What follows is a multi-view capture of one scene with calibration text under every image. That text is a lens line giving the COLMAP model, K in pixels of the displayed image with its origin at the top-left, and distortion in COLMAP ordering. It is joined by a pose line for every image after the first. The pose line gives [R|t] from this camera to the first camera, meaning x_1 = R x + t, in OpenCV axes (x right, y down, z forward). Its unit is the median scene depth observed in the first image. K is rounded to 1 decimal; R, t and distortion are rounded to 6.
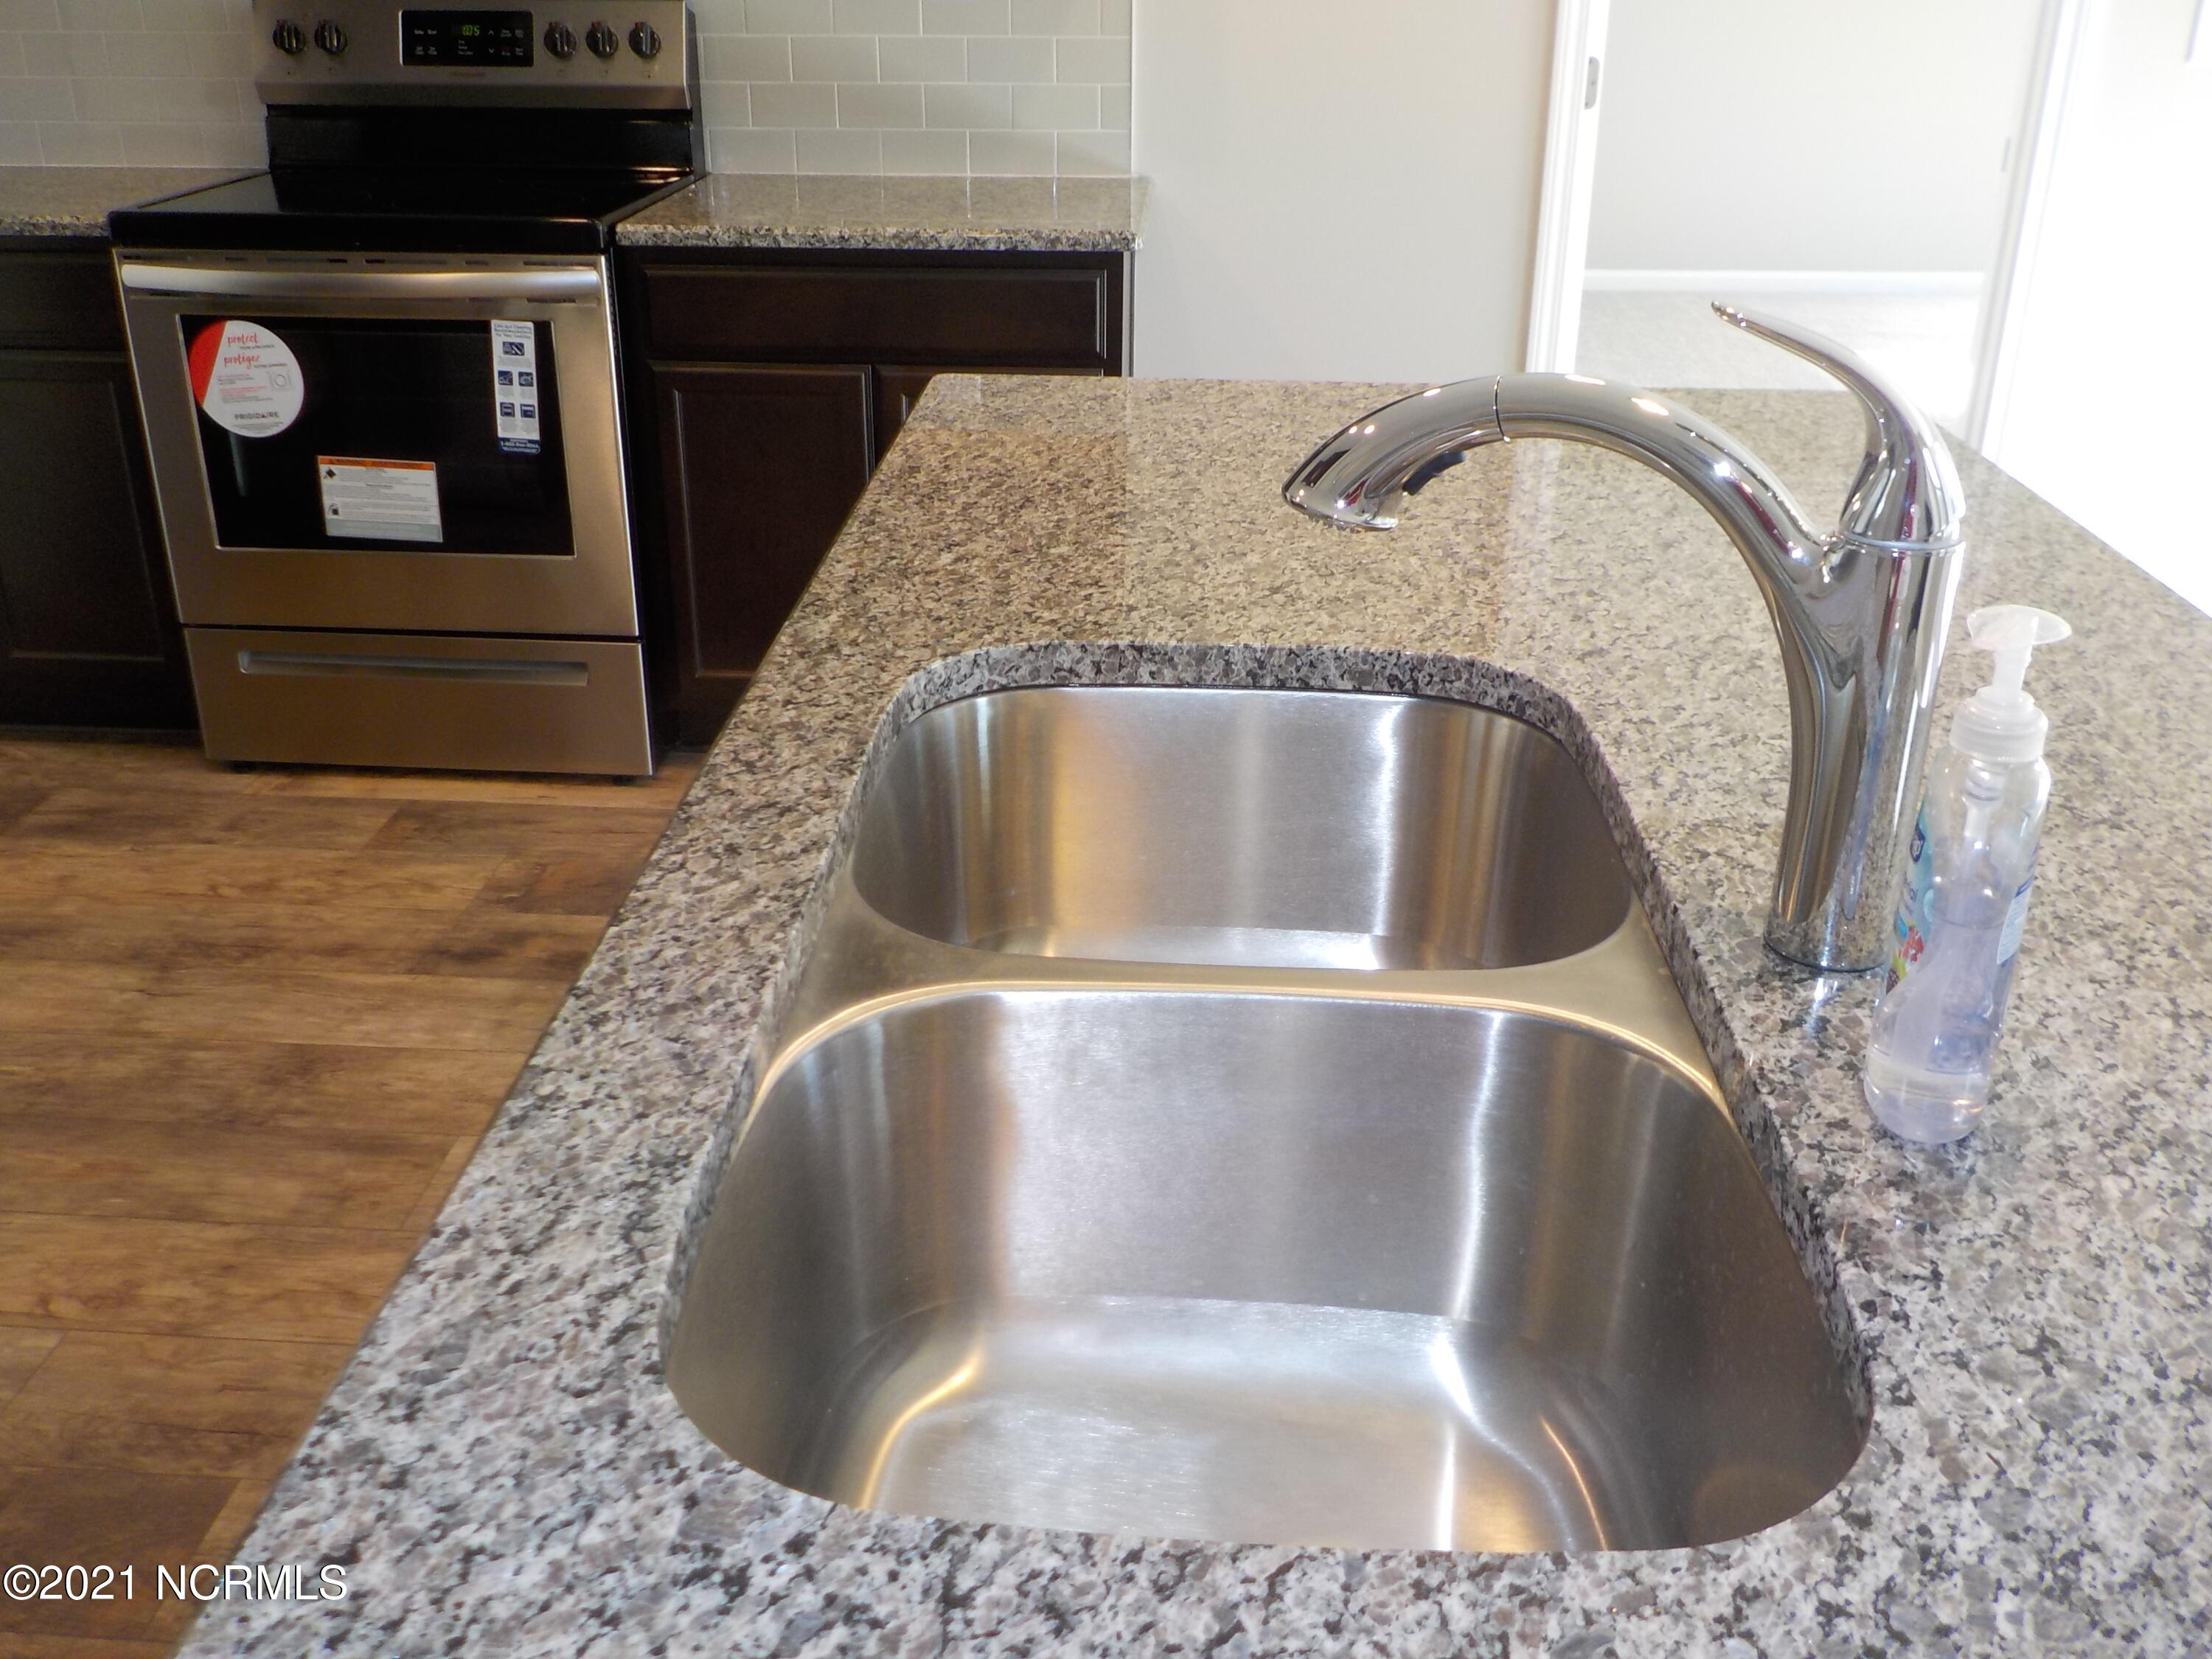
lens RADIAL K [[1959.1, 0, 1081.3], [0, 1959.1, 823.2], [0, 0, 1]] dist [-0.019774, -0.010364]
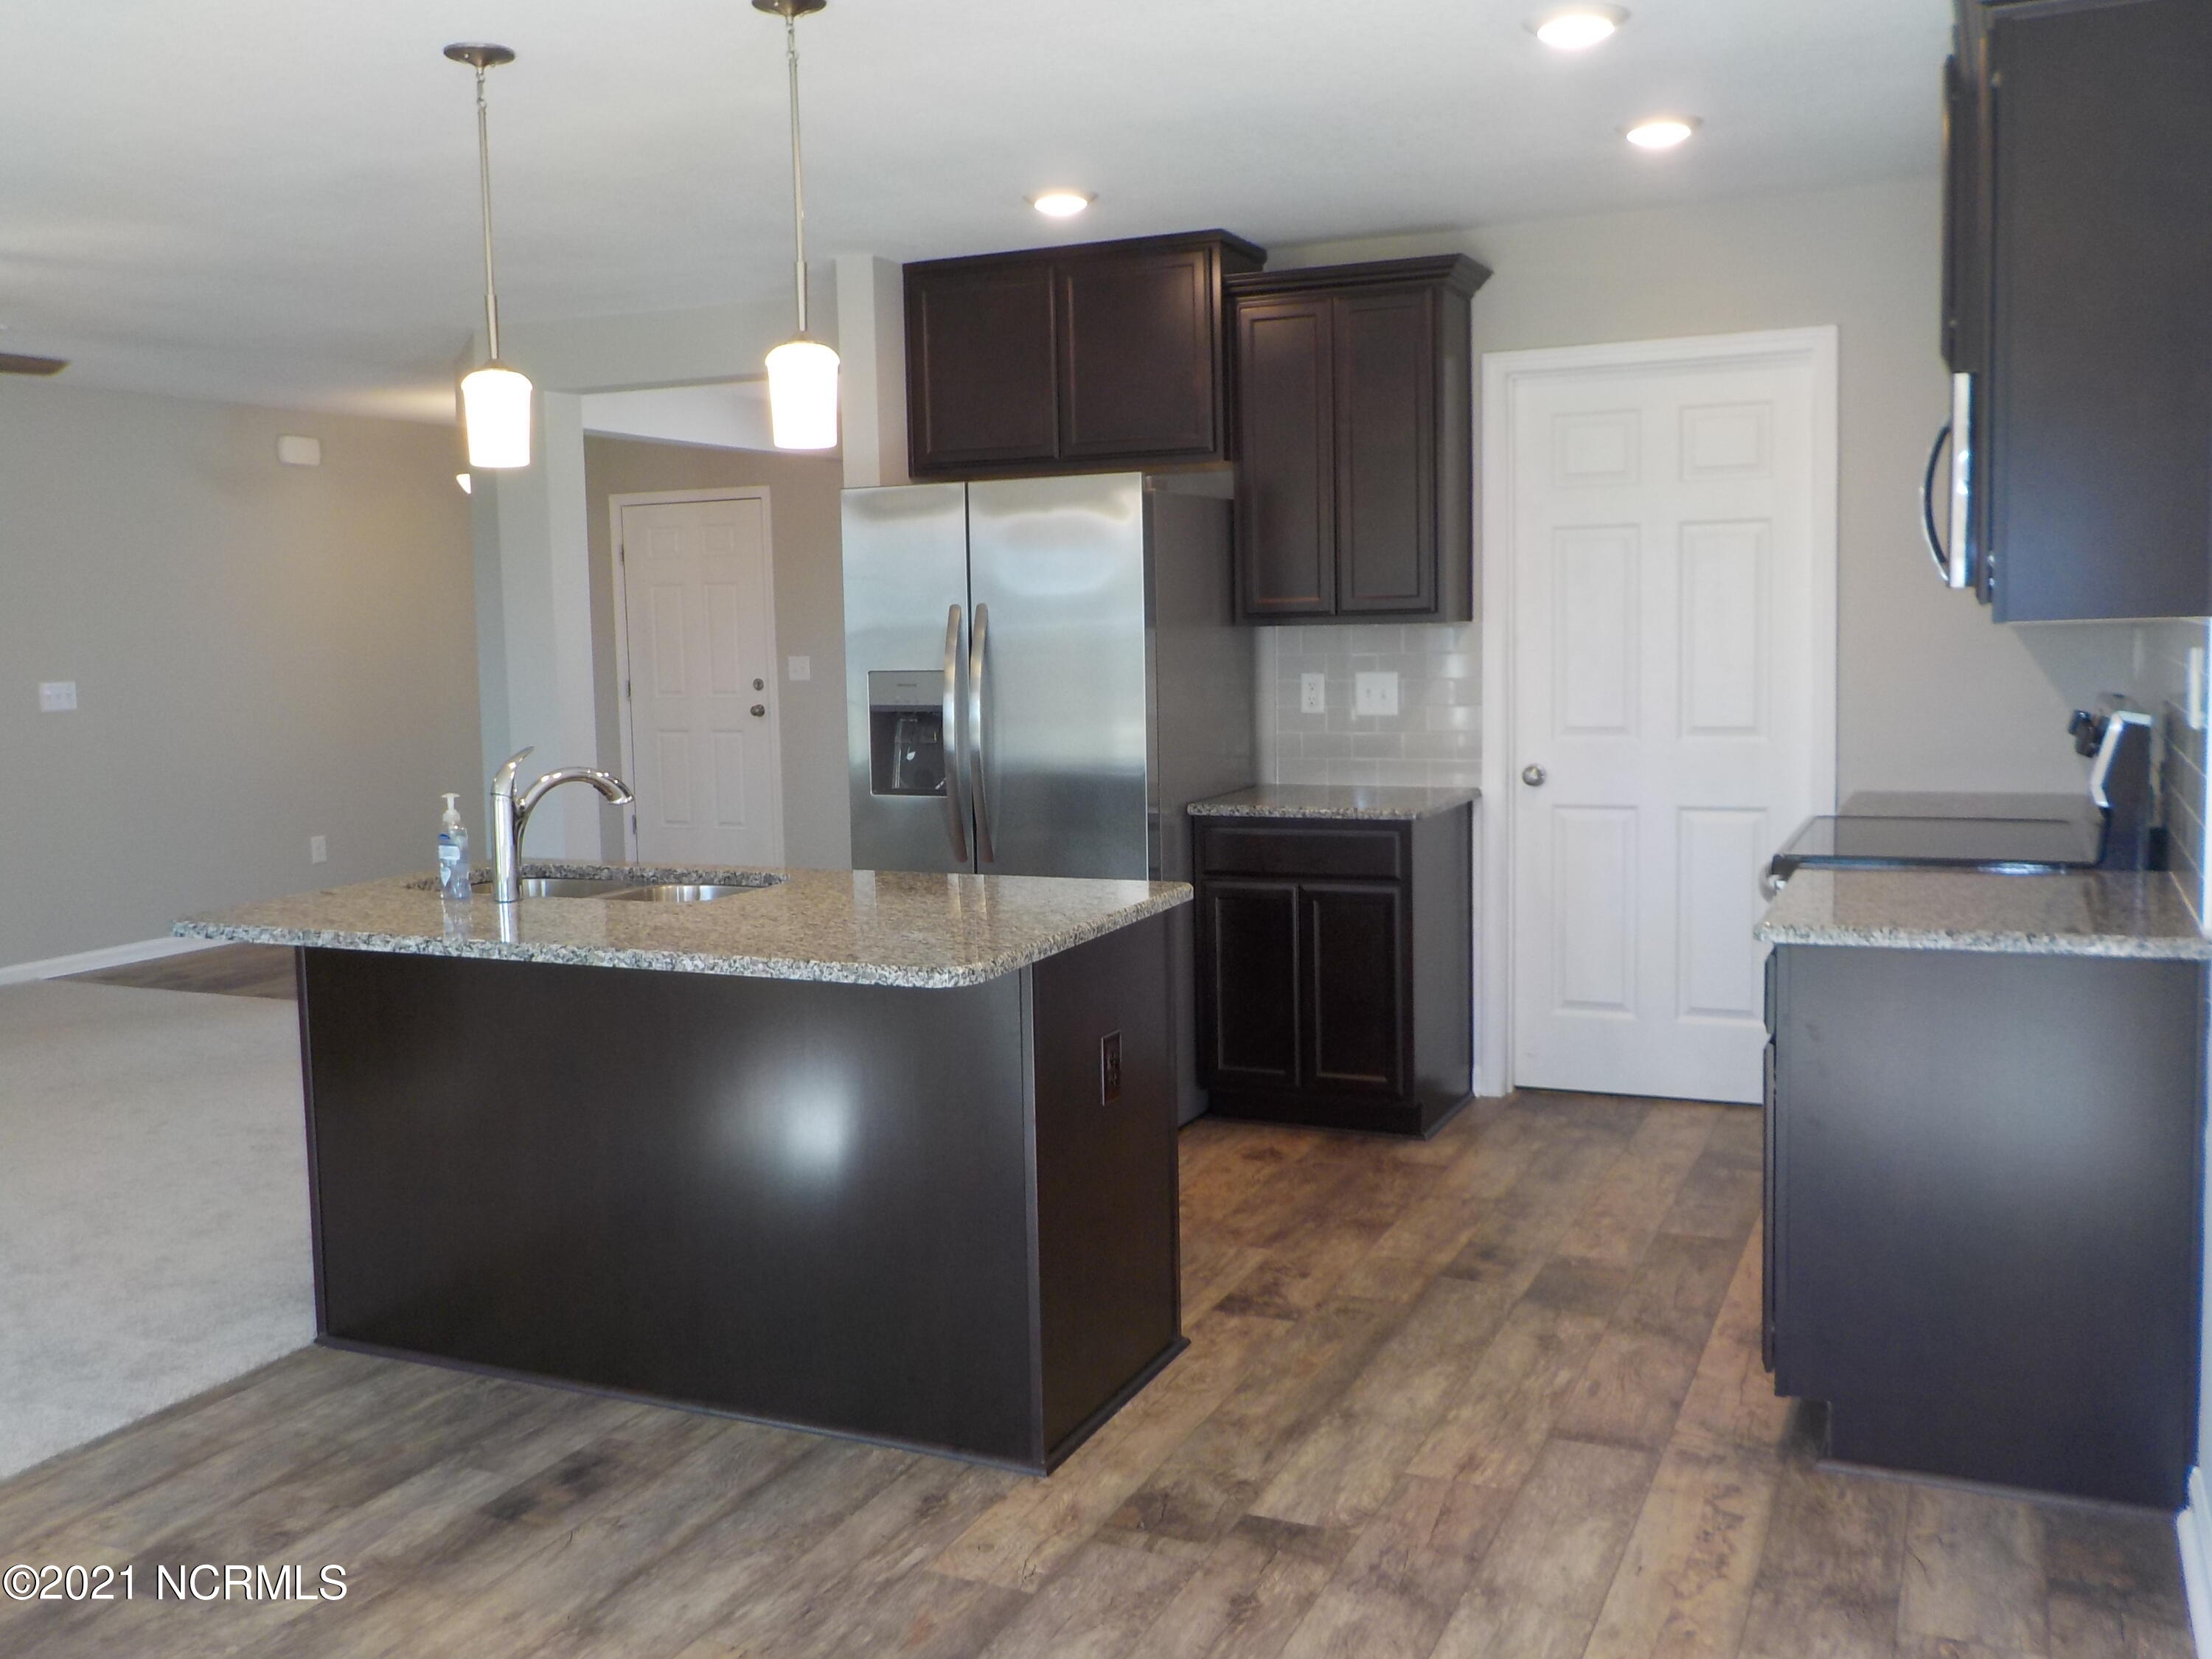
lens RADIAL K [[2003.7, 0, 1086.1], [0, 2003.7, 814.1], [0, 0, 1]] dist [-0.003102, 0.012490]
pose [[-0.362177, 0.086104, -0.928124, 1.146157], [-0.373149, 0.899061, 0.229019, -0.450922], [0.854159, 0.429274, -0.293490, 0.947466]]
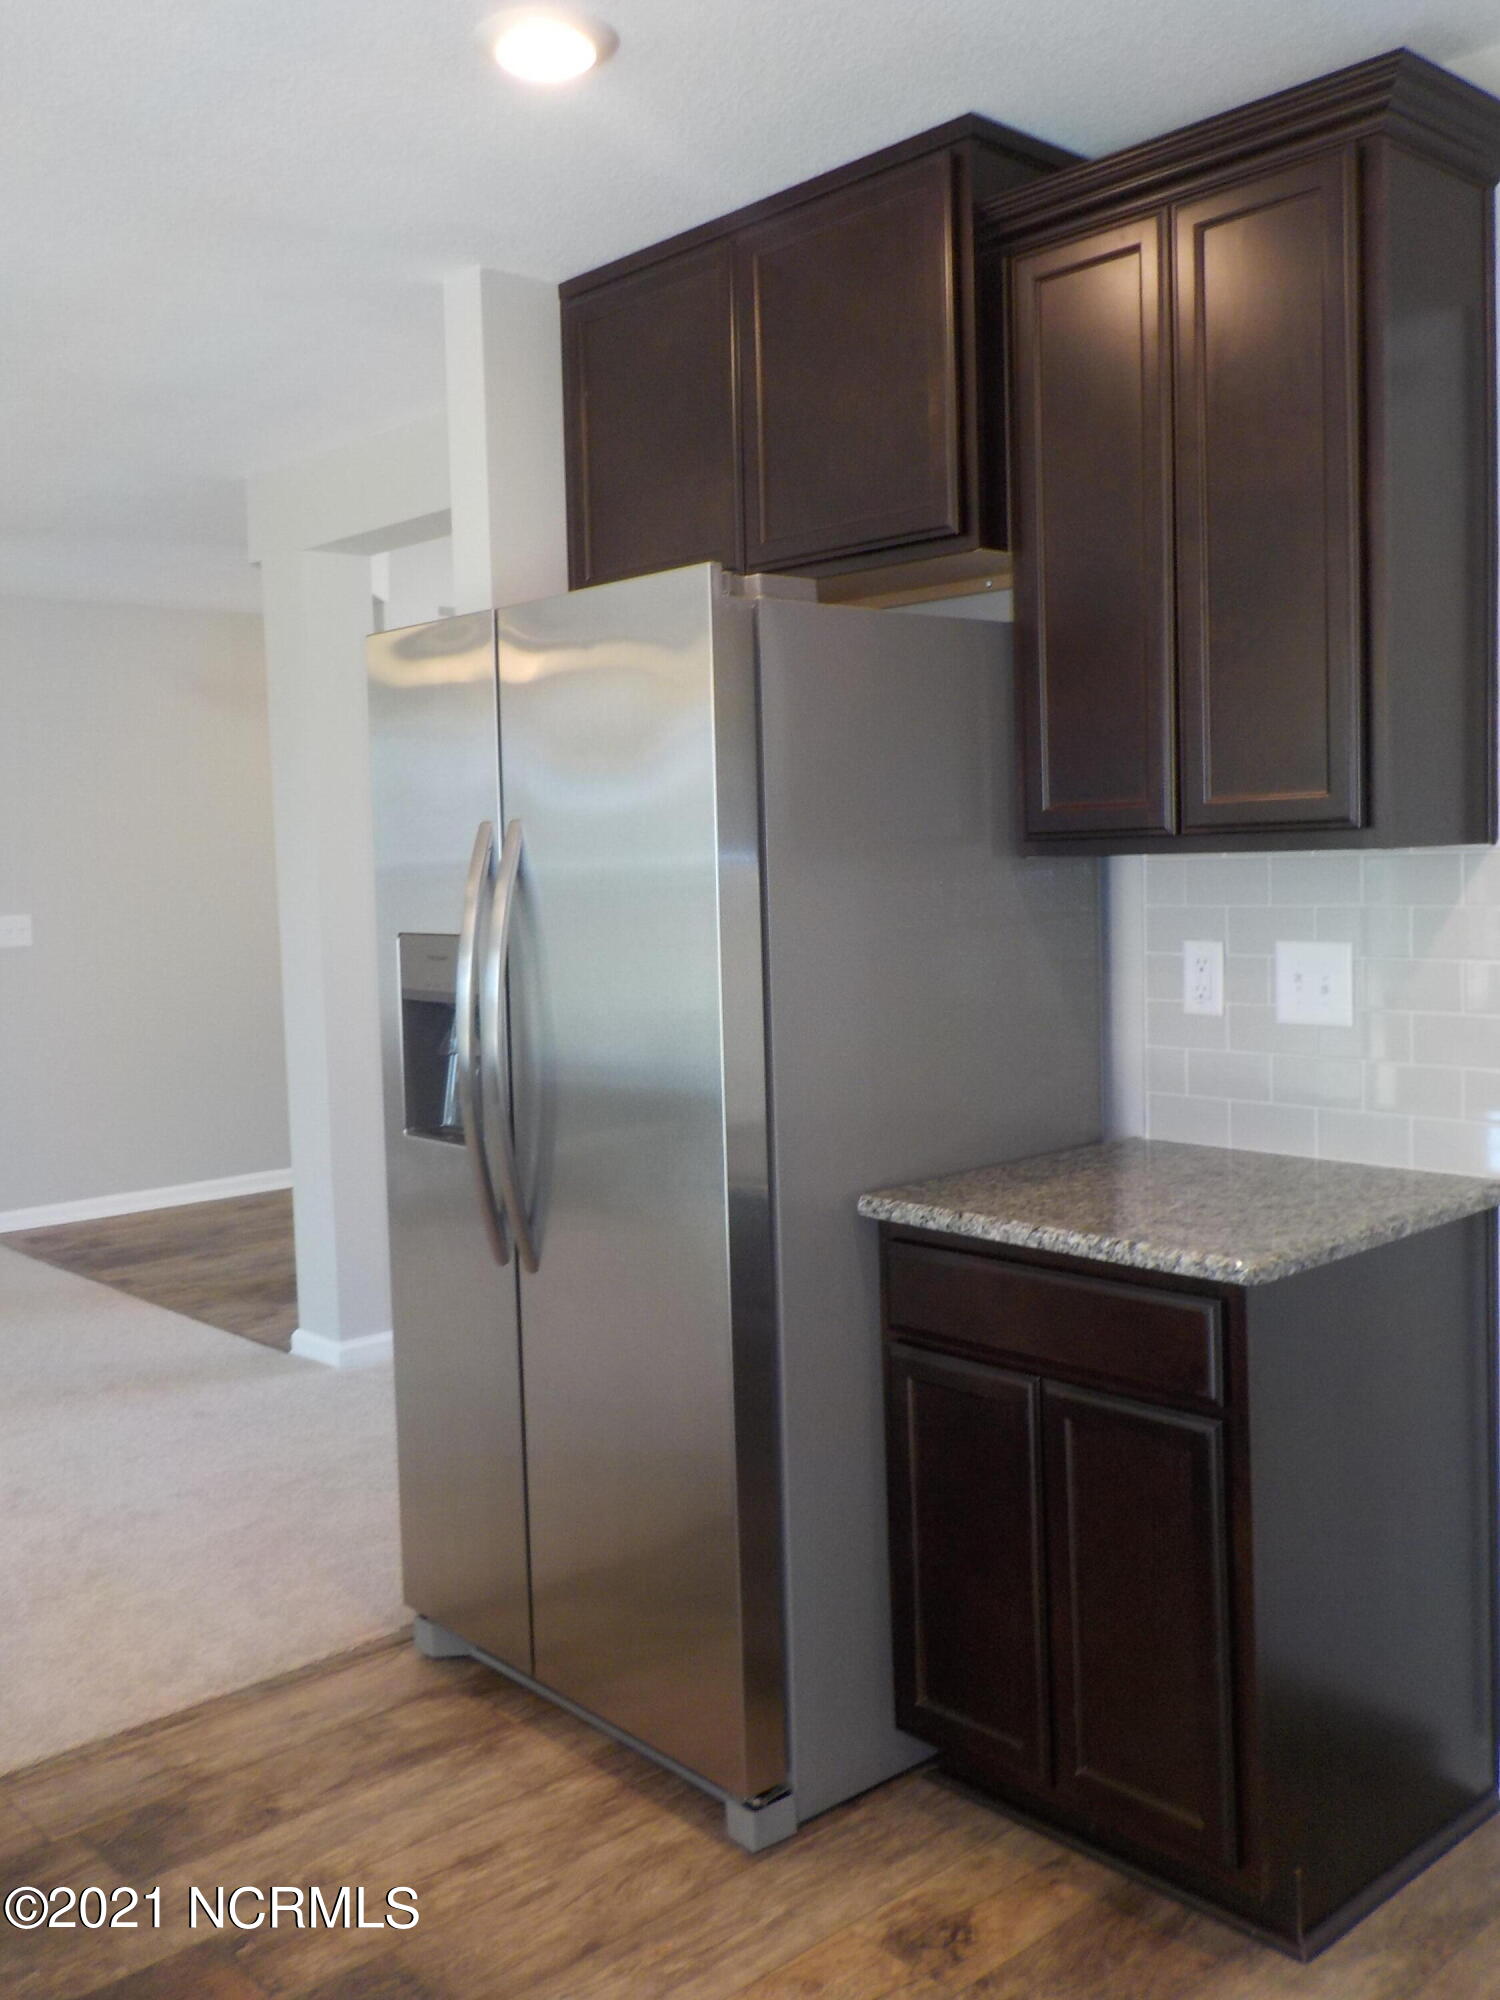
lens RADIAL K [[1822.8, 0, 751.4], [0, 1822.8, 966.1], [0, 0, 1]] dist [0.022158, 0.015236]
pose [[-0.701425, 0.049977, -0.710989, 0.090779], [-0.279764, 0.898175, 0.339136, -0.456421], [0.655542, 0.436788, -0.616020, 0.944867]]
